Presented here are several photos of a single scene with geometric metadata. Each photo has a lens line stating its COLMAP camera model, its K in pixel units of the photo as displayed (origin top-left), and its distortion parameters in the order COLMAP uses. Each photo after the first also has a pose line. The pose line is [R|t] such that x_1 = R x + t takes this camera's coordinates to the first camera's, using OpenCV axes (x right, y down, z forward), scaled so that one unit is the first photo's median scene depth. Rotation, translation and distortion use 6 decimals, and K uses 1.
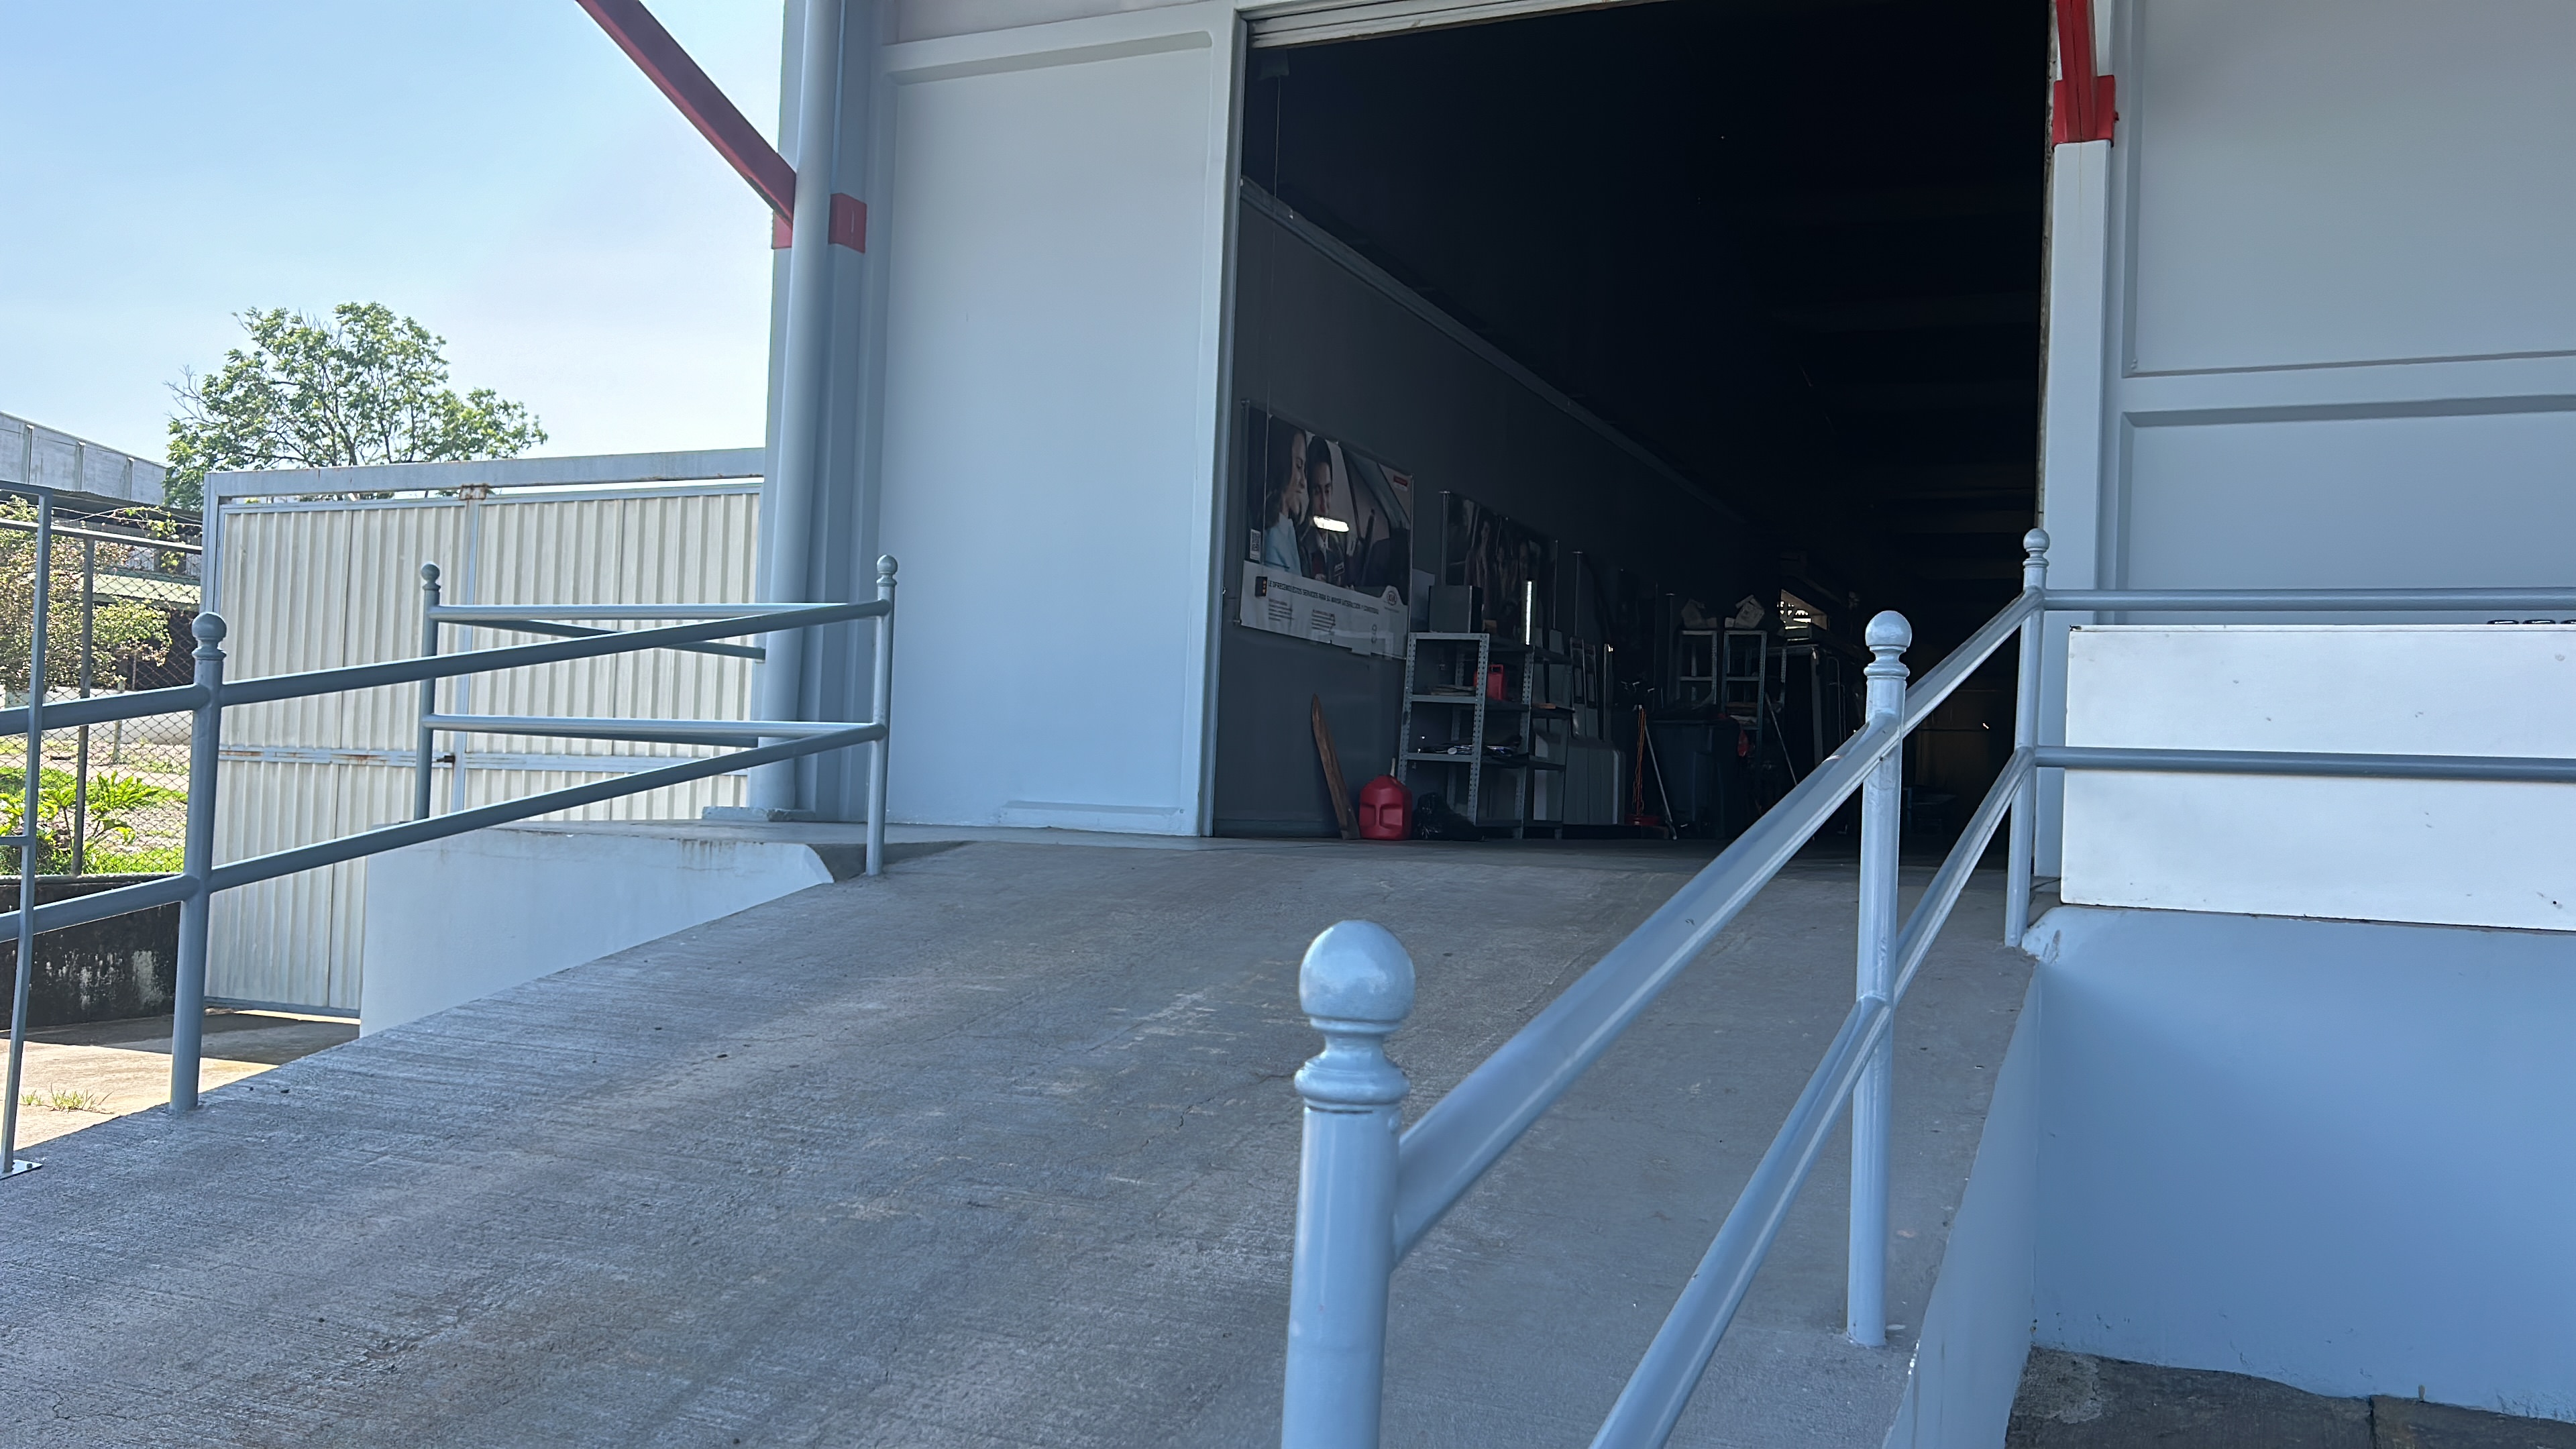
lens RADIAL K [[2033.1, 0, 1238.5], [0, 2033.1, 717.5], [0, 0, 1]] dist [0.085292, -0.117646]
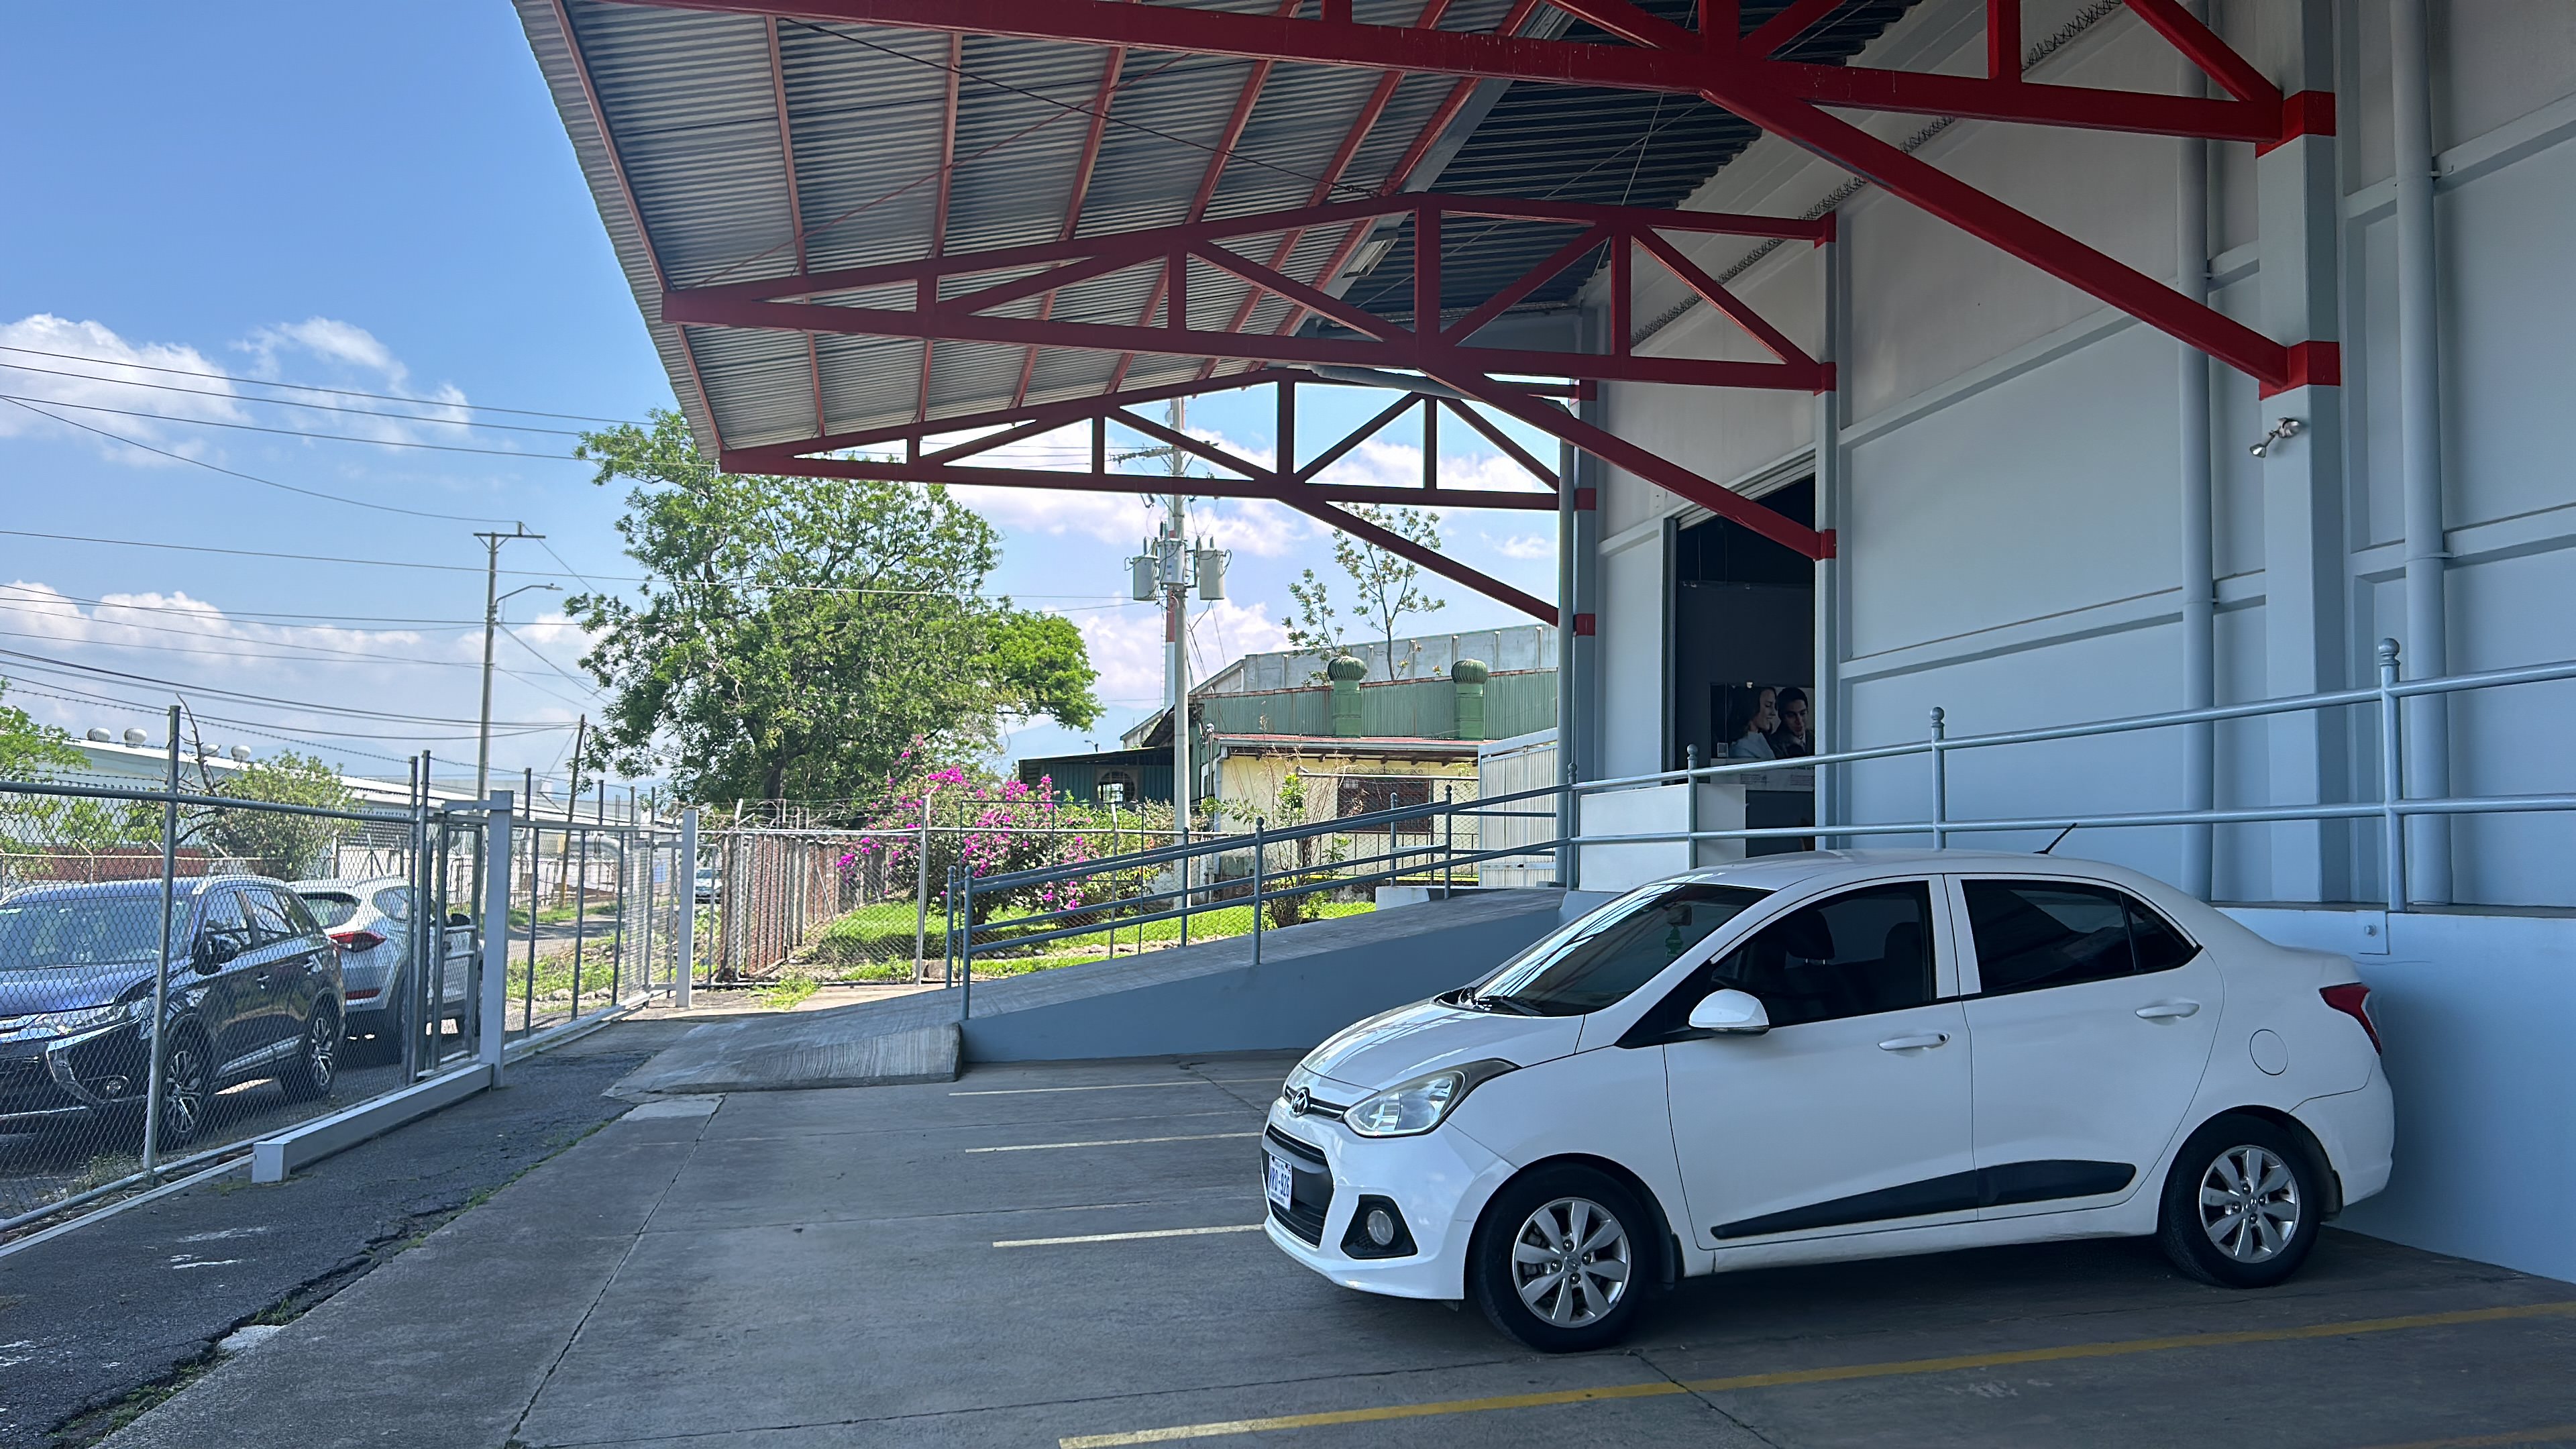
lens RADIAL K [[2033.1, 0, 1238.5], [0, 2033.1, 717.5], [0, 0, 1]] dist [0.085292, -0.117646]
pose [[0.637026, -0.071556, -0.767514, 1.006335], [0.035641, 0.997351, -0.063402, -0.001578], [0.770018, 0.013034, 0.637889, -0.559790]]
